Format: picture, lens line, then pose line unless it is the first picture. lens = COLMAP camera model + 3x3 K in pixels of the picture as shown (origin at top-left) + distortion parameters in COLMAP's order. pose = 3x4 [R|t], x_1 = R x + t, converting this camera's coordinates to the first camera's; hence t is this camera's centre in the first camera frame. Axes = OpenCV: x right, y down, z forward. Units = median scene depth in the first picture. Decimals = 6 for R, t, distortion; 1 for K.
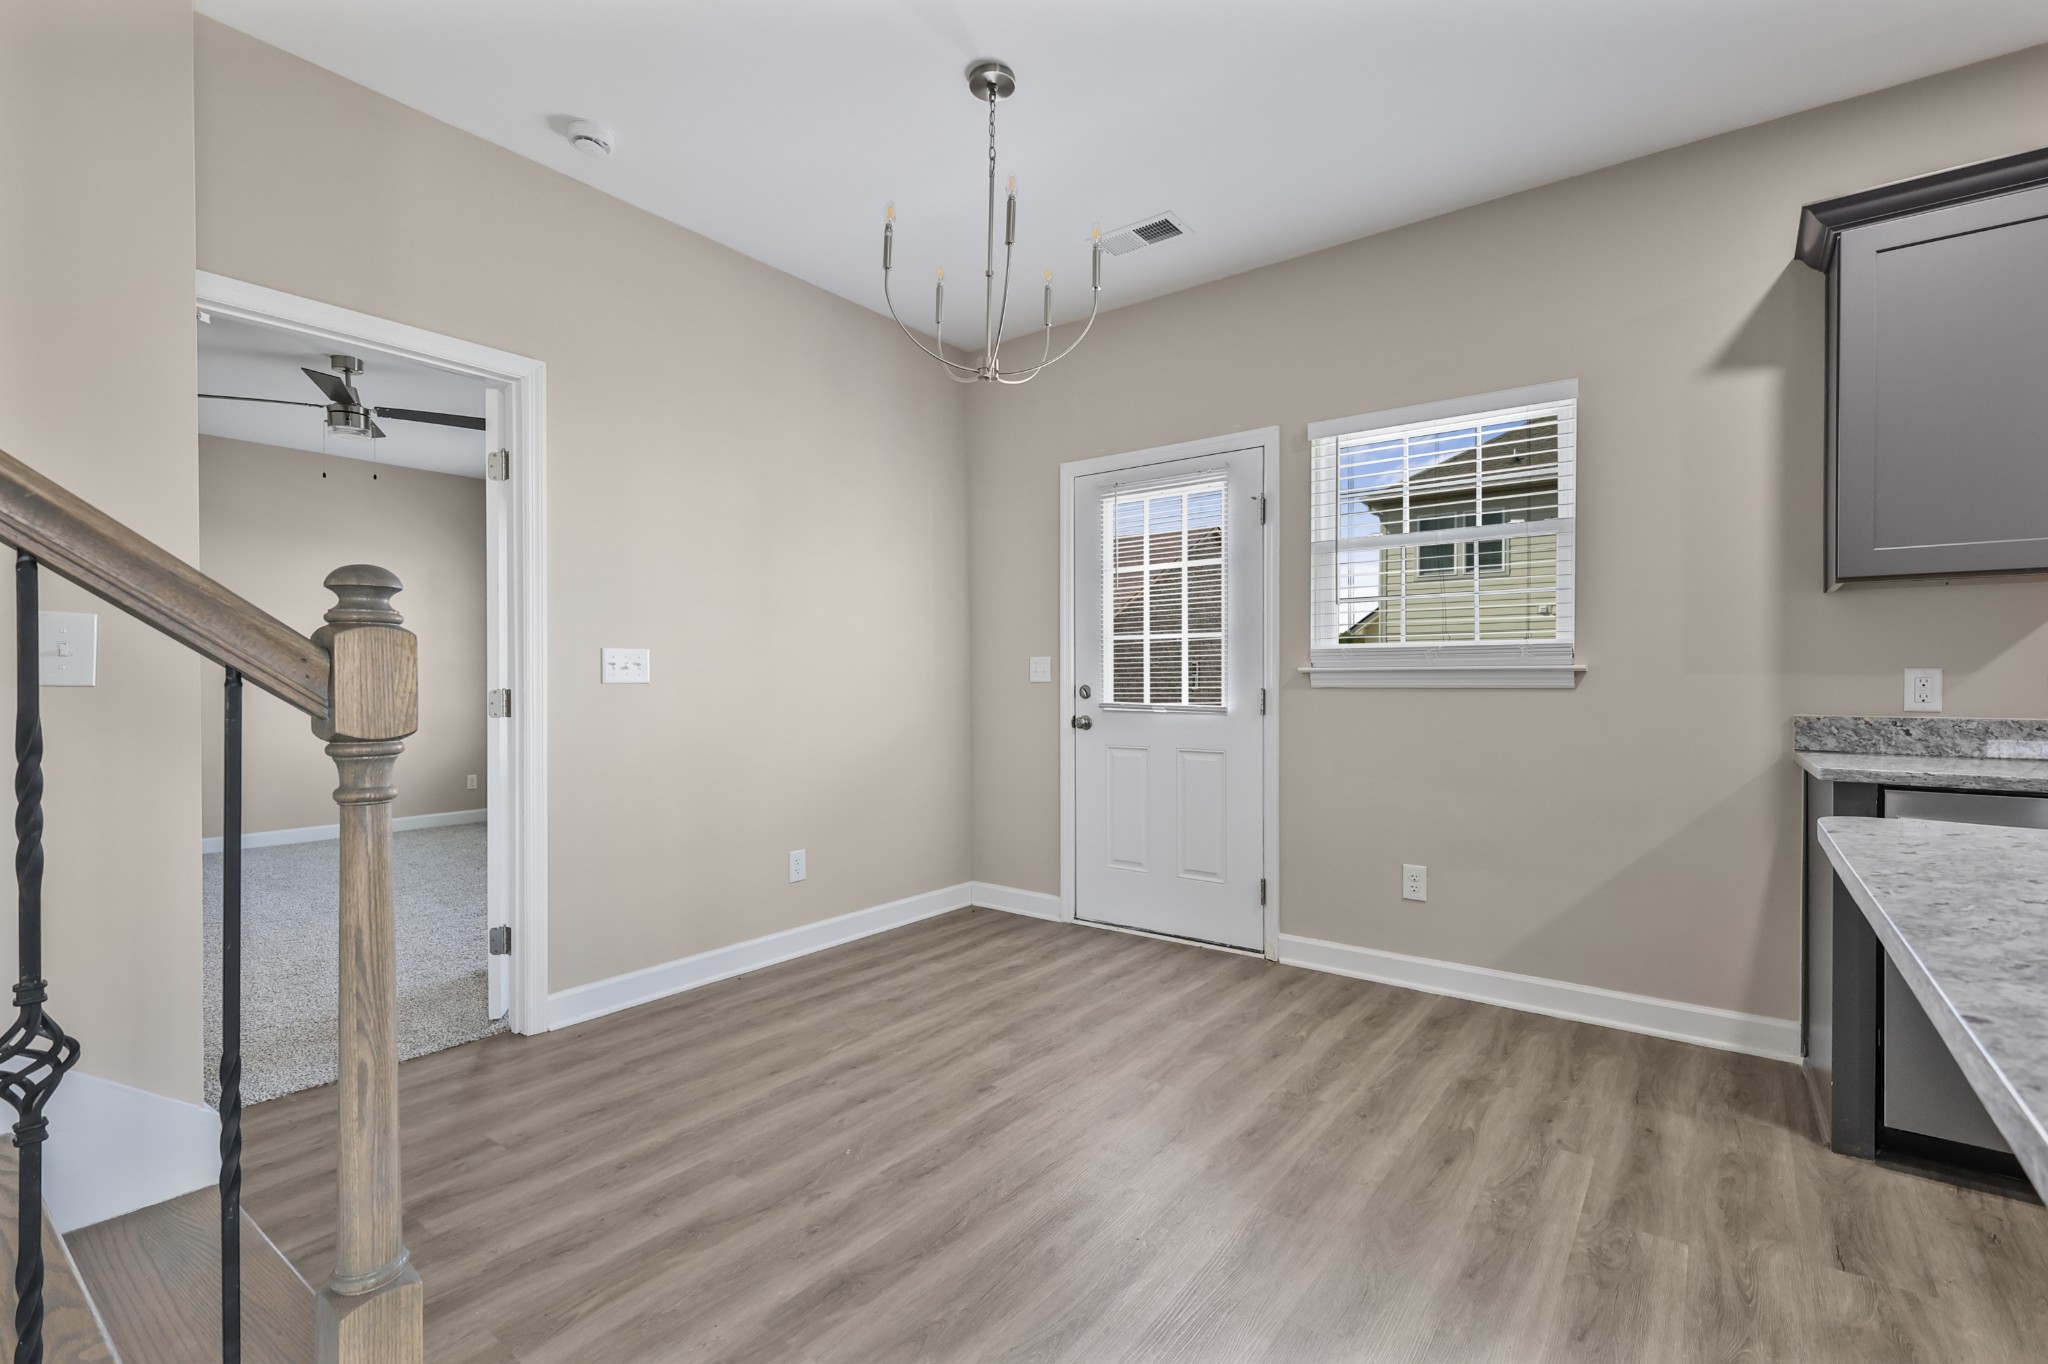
lens RADIAL K [[915.7, 0, 1033.4], [0, 915.7, 685.5], [0, 0, 1]] dist [-0.001180, 0.000267]
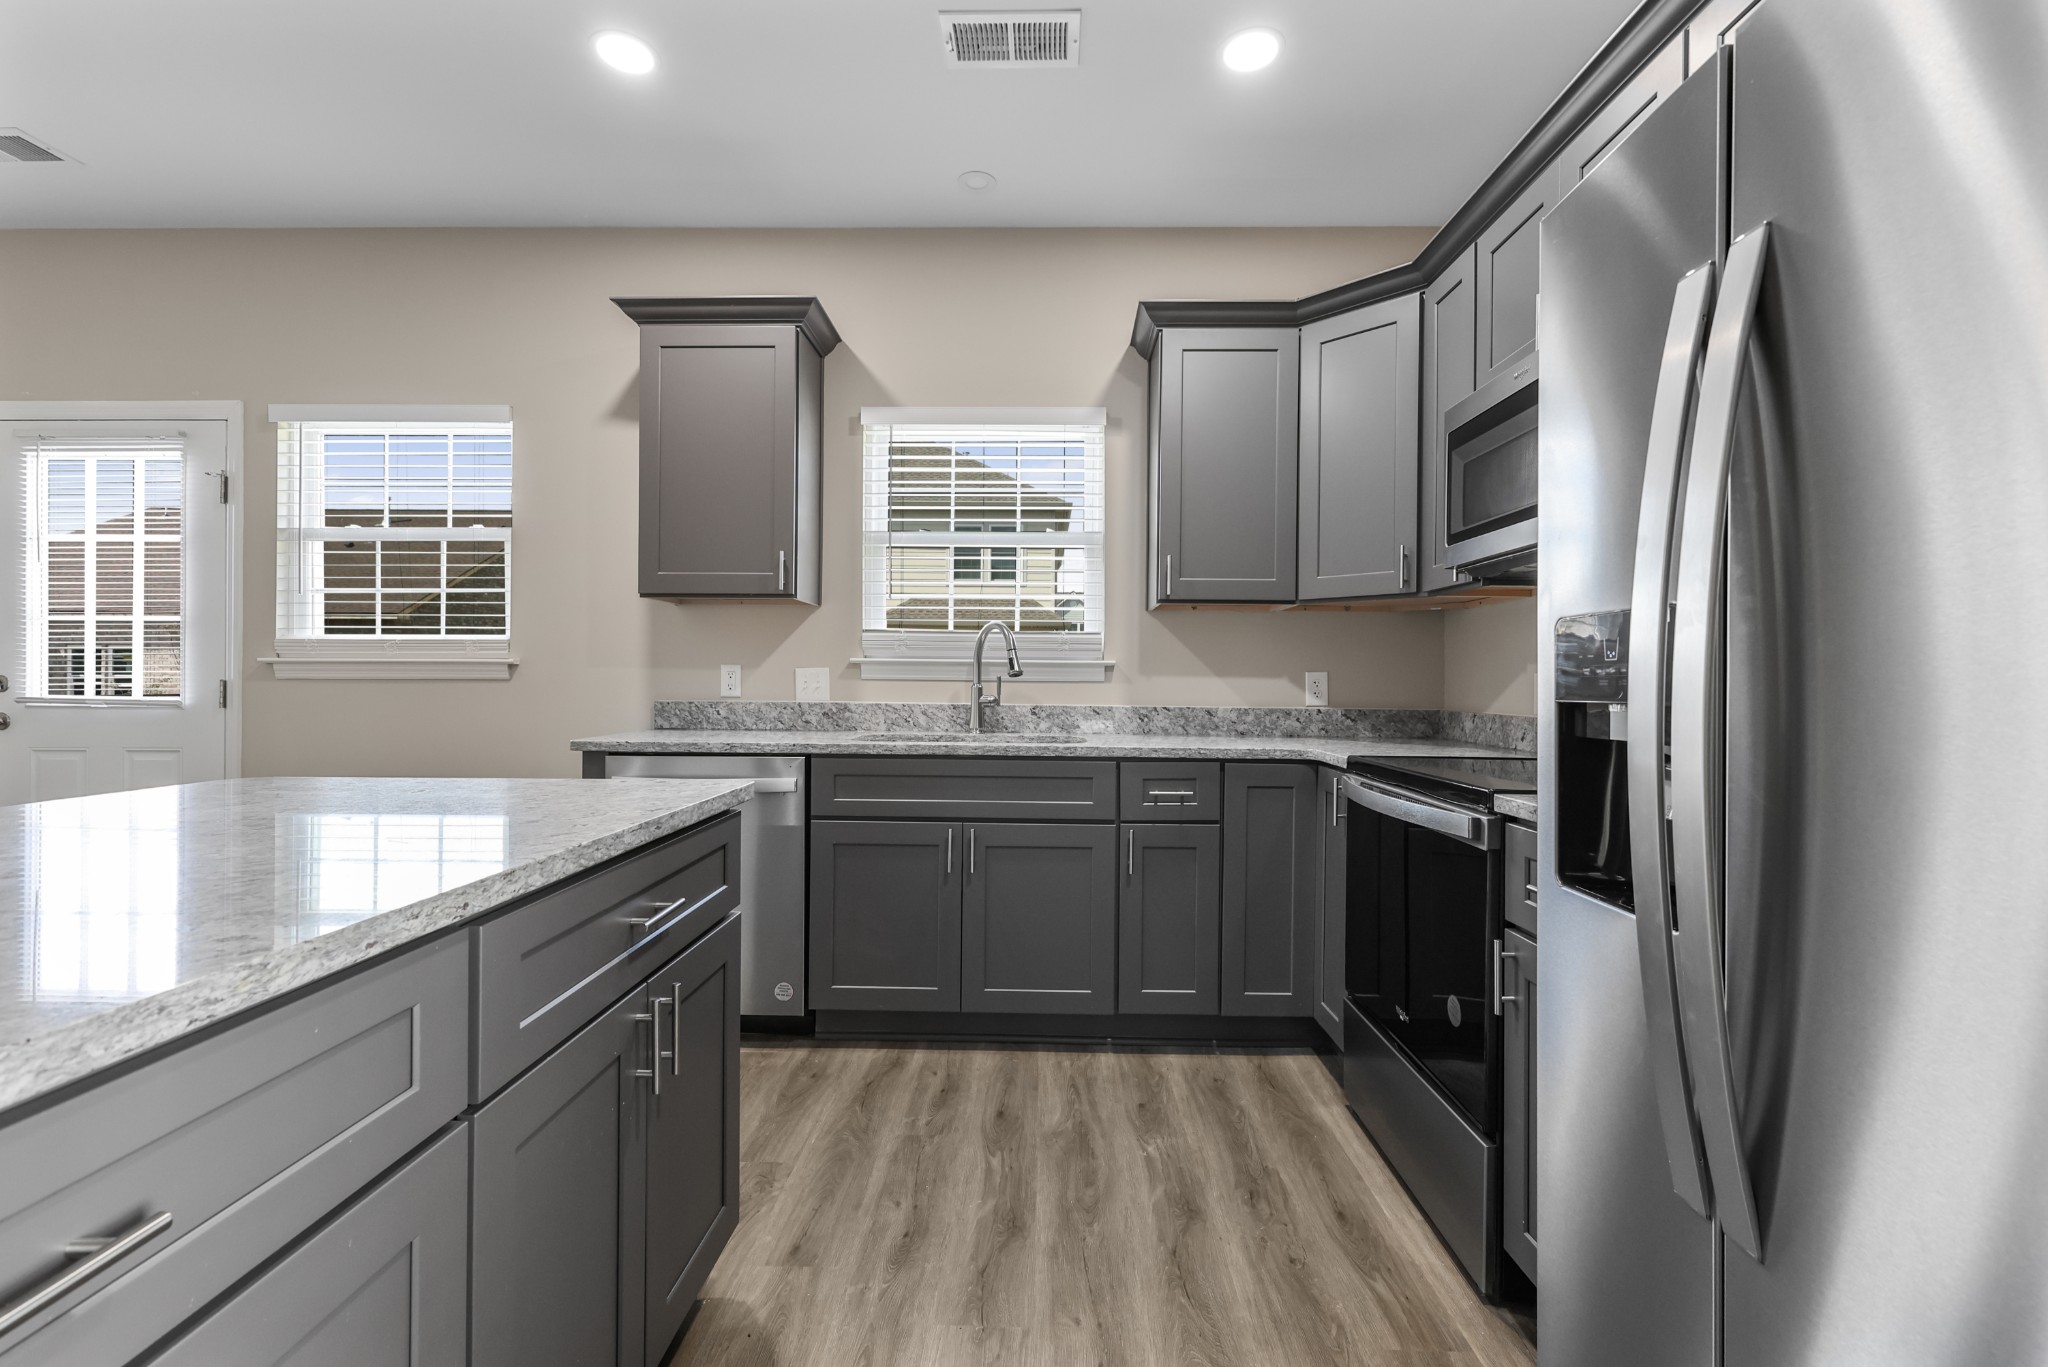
lens RADIAL K [[915.7, 0, 1019.2], [0, 915.7, 675.0], [0, 0, 1]] dist [-0.001180, 0.000267]
pose [[0.813053, 0.006584, 0.582153, 0.358899], [-0.001399, 0.999955, -0.009356, 0.005995], [-0.582189, 0.006792, 0.813025, -0.219628]]
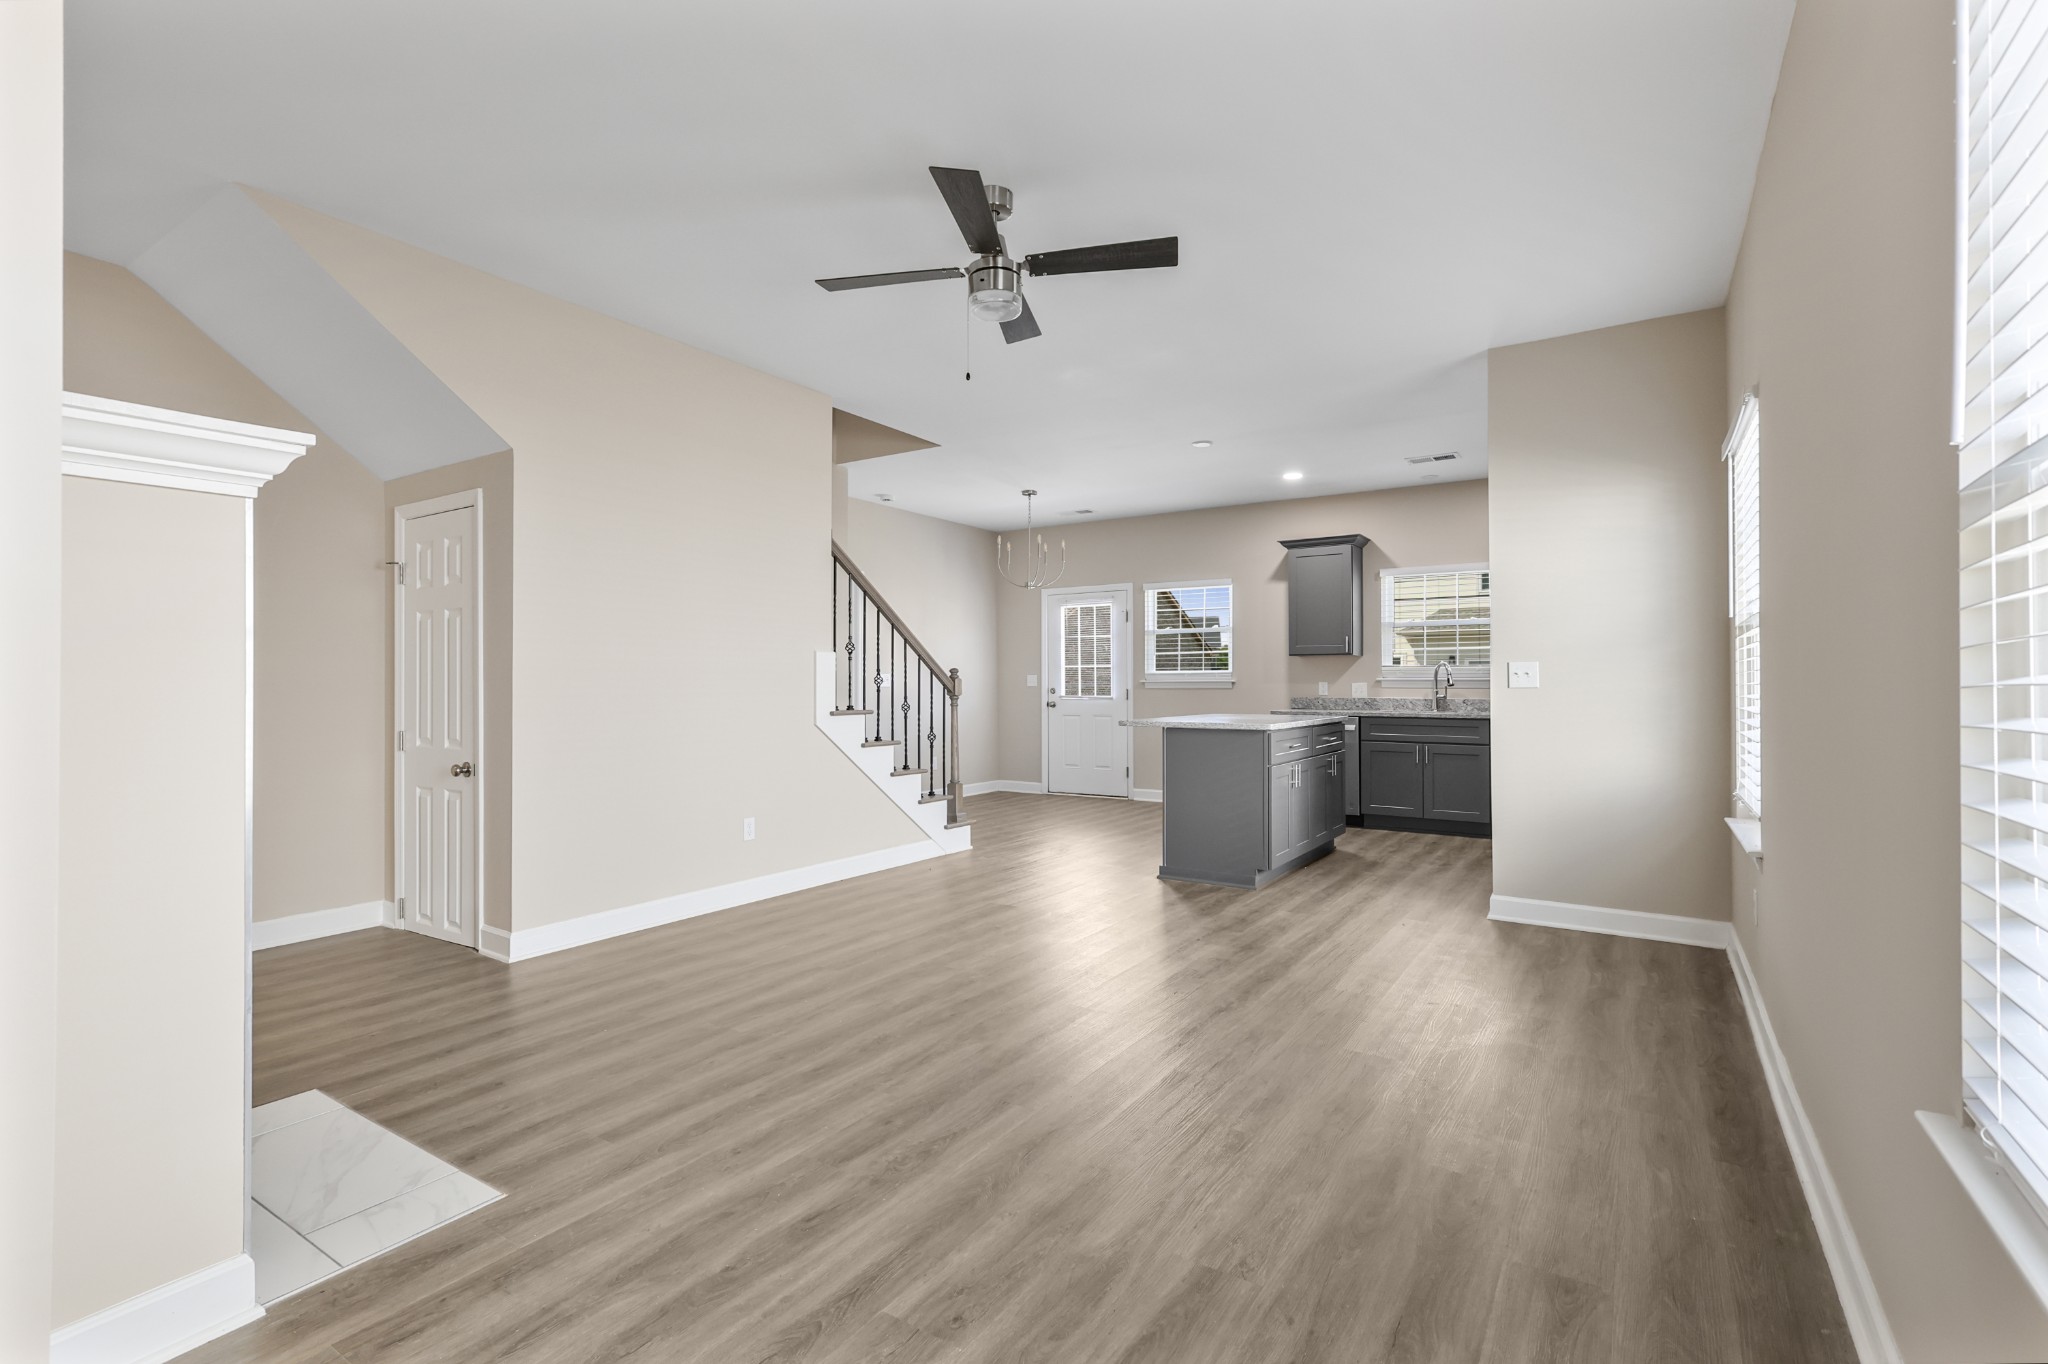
lens RADIAL K [[915.7, 0, 1025.7], [0, 915.7, 674.7], [0, 0, 1]] dist [-0.001180, 0.000267]
pose [[0.997564, -0.003166, 0.069689, -0.187647], [0.004100, 0.999904, -0.013255, -0.003103], [-0.069640, 0.013508, 0.997481, -1.401328]]
